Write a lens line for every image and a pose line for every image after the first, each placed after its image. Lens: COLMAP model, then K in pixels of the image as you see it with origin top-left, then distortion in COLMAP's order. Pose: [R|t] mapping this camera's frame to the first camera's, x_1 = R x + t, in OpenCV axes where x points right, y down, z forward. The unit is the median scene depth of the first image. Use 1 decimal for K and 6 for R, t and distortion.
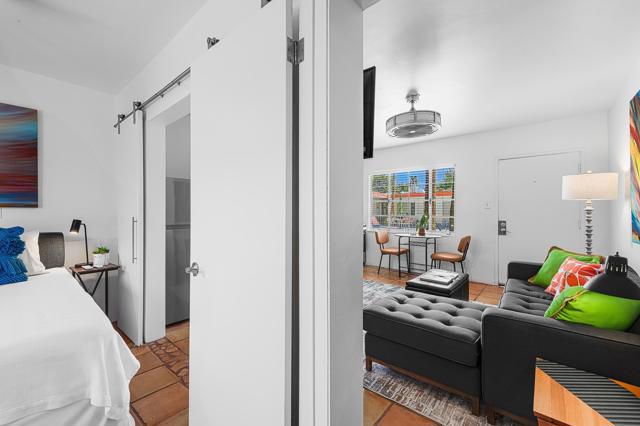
lens RADIAL K [[262.0, 0, 317.4], [0, 262.0, 210.9], [0, 0, 1]] dist [0.015989, -0.003378]
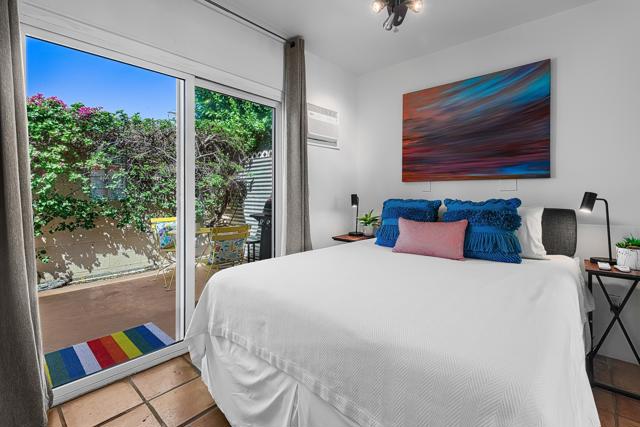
lens RADIAL K [[292.4, 0, 324.4], [0, 292.4, 192.2], [0, 0, 1]] dist [0.016911, -0.002473]
pose [[-0.012986, -0.000273, -0.999916, -0.121908], [0.001377, 0.999999, -0.000291, 0.028979], [0.999915, -0.001380, -0.012986, 0.292069]]
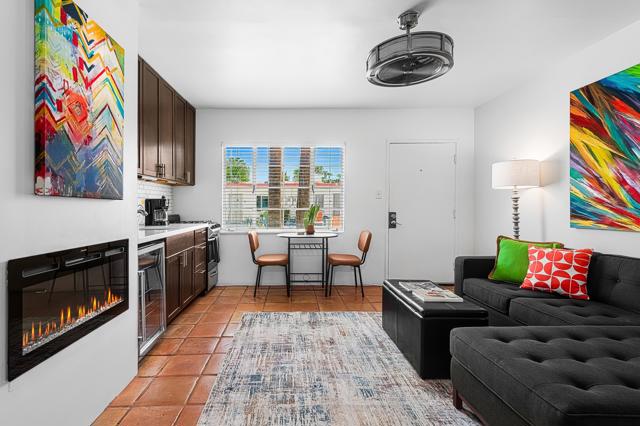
lens RADIAL K [[313.9, 0, 295.7], [0, 313.9, 211.8], [0, 0, 1]] dist [0.004244, -0.002180]
pose [[0.748294, -0.014685, 0.663204, -0.385659], [0.002950, 0.999819, 0.018810, 0.024773], [-0.663360, -0.012119, 0.748202, 0.665555]]
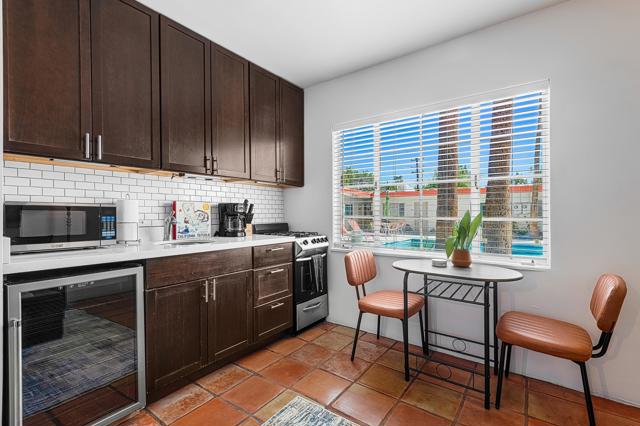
lens RADIAL K [[292.4, 0, 317.3], [0, 292.4, 212.2], [0, 0, 1]] dist [0.016911, -0.002473]
pose [[0.996955, 0.001206, 0.077974, 0.274051], [-0.000657, 0.999975, -0.007061, 0.028472], [-0.077980, 0.006989, 0.996930, 1.052689]]
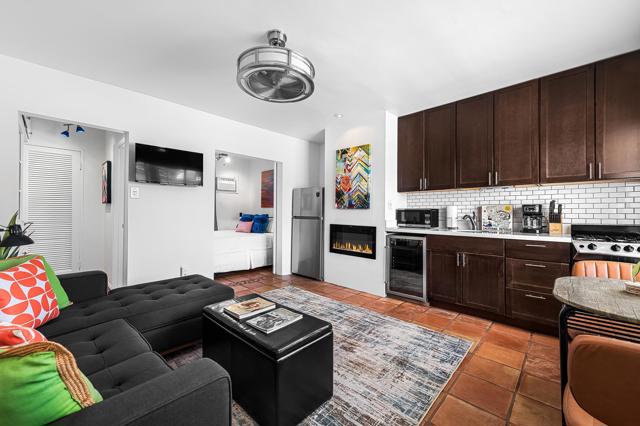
lens RADIAL K [[262.0, 0, 313.7], [0, 262.0, 213.7], [0, 0, 1]] dist [0.015989, -0.003378]
pose [[-0.080036, 0.003192, -0.996787, 1.173756], [-0.009023, 0.999952, 0.003926, 0.030475], [0.996751, 0.009308, -0.080003, 1.281067]]
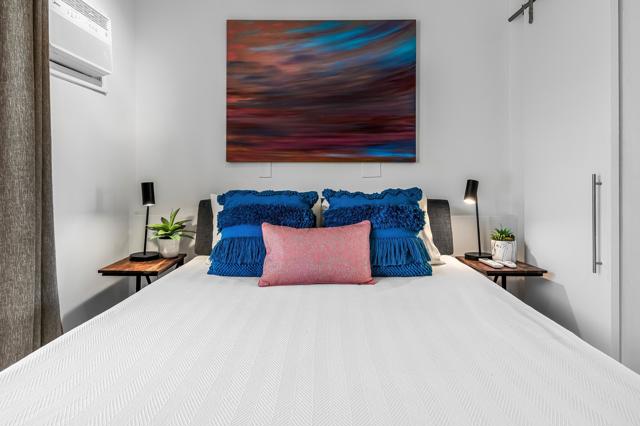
lens RADIAL K [[379.8, 0, 318.1], [0, 379.8, 177.1], [0, 0, 1]] dist [0.012786, -0.003192]
pose [[0.644318, 0.000301, -0.764757, -0.429965], [-0.003243, 0.999992, -0.002339, 0.027138], [0.764750, 0.003987, 0.644314, 0.161596]]
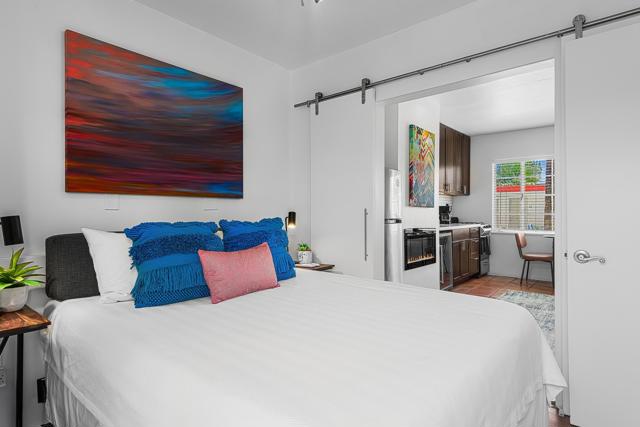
lens RADIAL K [[348.3, 0, 314.3], [0, 348.3, 206.1], [0, 0, 1]] dist [0.016384, 0.000626]
pose [[0.999999, -0.000883, -0.000544, -0.755094], [0.000873, 0.999835, -0.018126, 0.031876], [0.000560, 0.018125, 0.999836, -0.147499]]
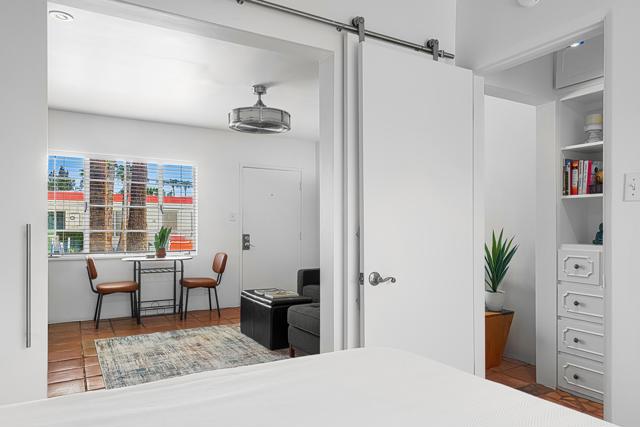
lens RADIAL K [[443.0, 0, 339.9], [0, 443.0, 237.1], [0, 0, 1]] dist [0.062537, 0.000961]
pose [[0.316448, -0.019542, 0.948408, -1.033648], [0.000095, 0.999788, 0.020569, 0.024702], [-0.948610, -0.006419, 0.316383, 0.318260]]
